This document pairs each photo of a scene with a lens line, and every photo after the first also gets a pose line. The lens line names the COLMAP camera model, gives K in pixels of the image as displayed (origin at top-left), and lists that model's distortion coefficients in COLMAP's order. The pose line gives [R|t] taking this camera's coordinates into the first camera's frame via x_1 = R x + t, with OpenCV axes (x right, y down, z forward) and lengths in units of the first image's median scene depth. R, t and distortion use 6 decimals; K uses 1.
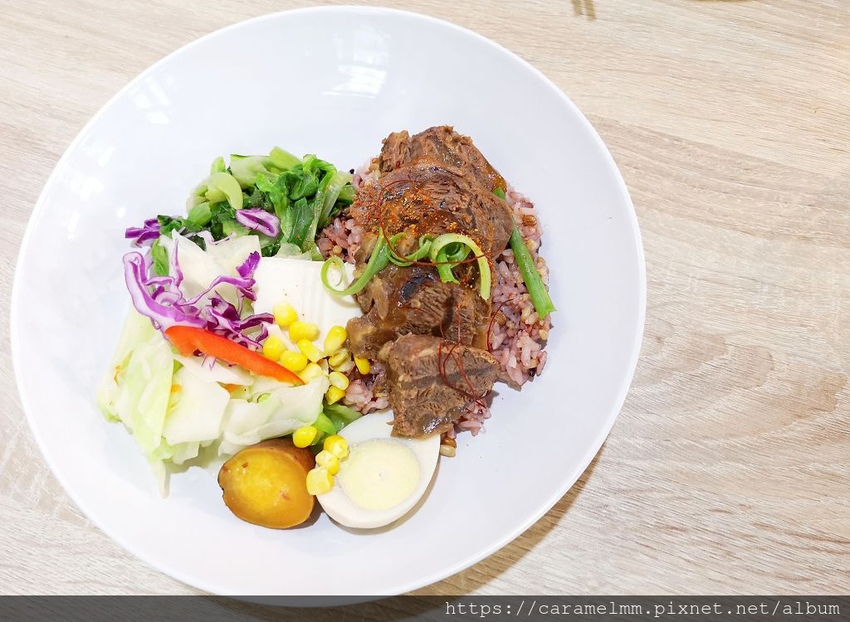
lens RADIAL K [[642.0, 0, 423.0], [0, 642.0, 319.0], [0, 0, 1]] dist [0.035581, -0.021350]
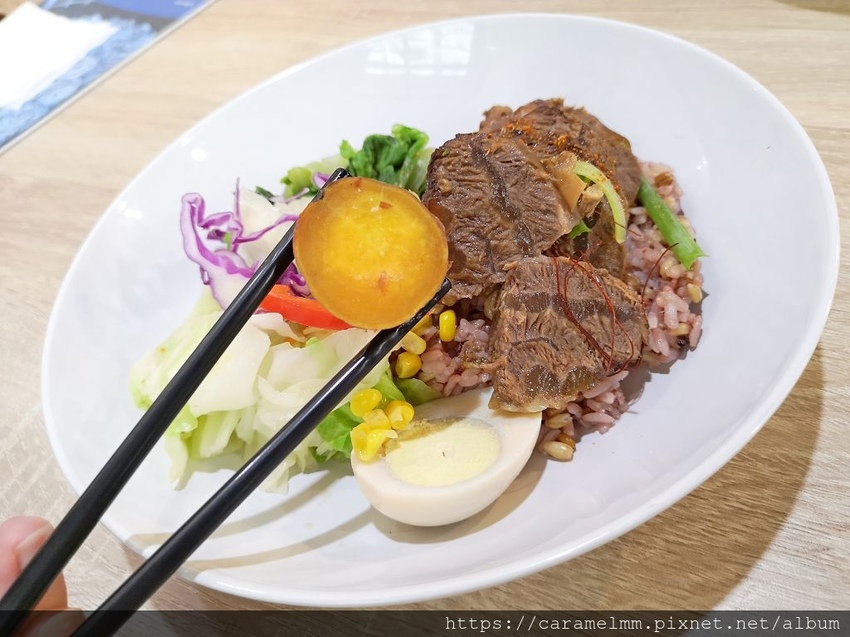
lens RADIAL K [[676.0, 0, 432.4], [0, 676.0, 325.6], [0, 0, 1]] dist [-0.027915, -0.005347]
pose [[0.977819, -0.030832, -0.207172, 0.053816], [-0.052012, 0.922384, -0.382757, 0.360676], [0.202893, 0.385042, 0.900320, 0.269647]]
